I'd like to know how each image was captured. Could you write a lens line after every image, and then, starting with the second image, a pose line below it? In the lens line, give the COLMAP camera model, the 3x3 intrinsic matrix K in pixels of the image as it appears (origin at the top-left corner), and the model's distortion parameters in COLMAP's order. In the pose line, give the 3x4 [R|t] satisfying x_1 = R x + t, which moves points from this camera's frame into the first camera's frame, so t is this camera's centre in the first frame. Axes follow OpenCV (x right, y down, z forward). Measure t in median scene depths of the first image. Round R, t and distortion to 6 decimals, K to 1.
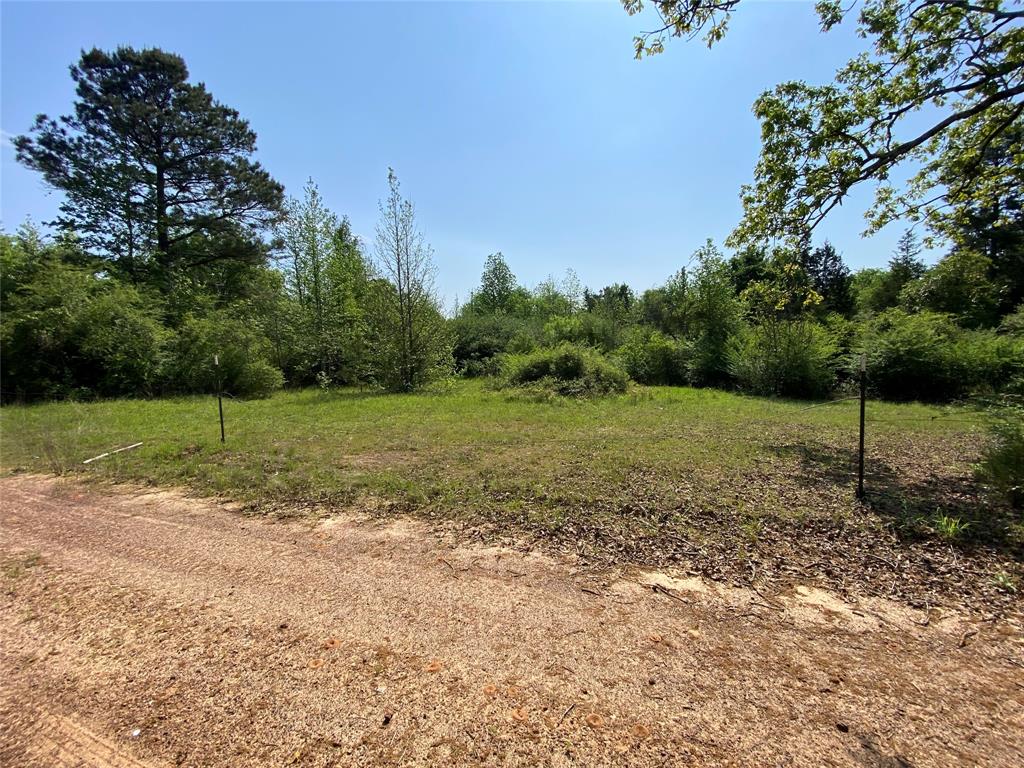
lens RADIAL K [[417.1, 0, 515.4], [0, 417.1, 384.3], [0, 0, 1]] dist [-0.001652, -0.001453]
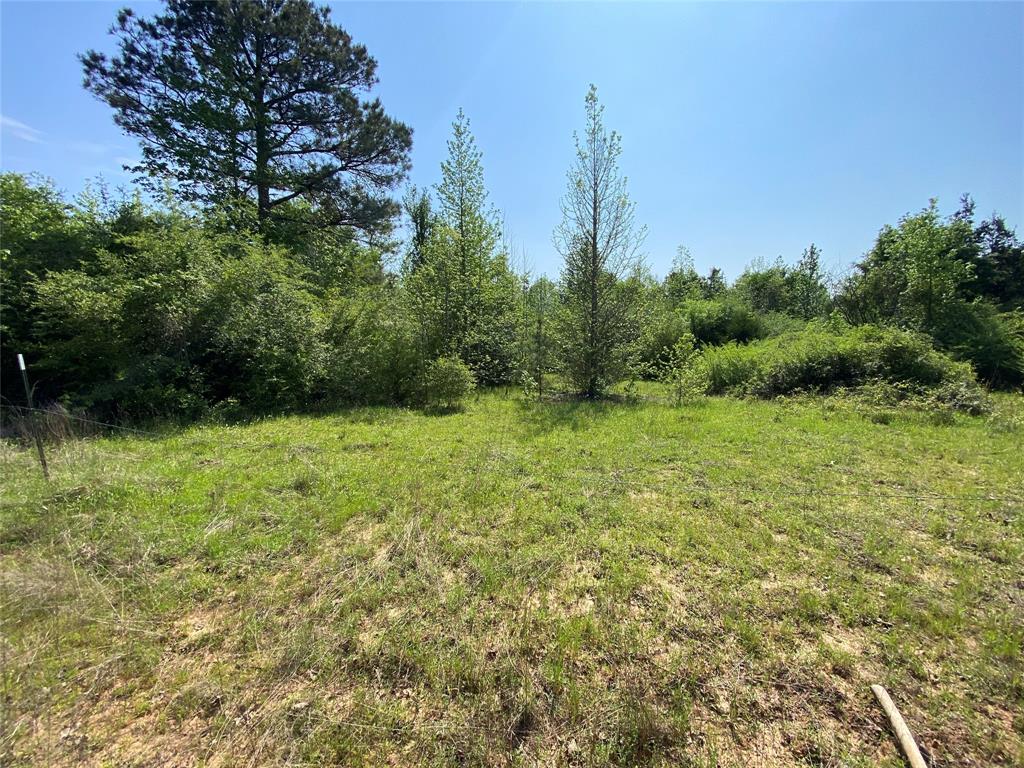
lens RADIAL K [[417.1, 0, 508.5], [0, 417.1, 381.7], [0, 0, 1]] dist [-0.001652, -0.001453]
pose [[0.999544, -0.000100, -0.030197, -0.427695], [0.000221, 0.999992, 0.004005, -0.014445], [0.030196, -0.004010, 0.999536, 0.281123]]
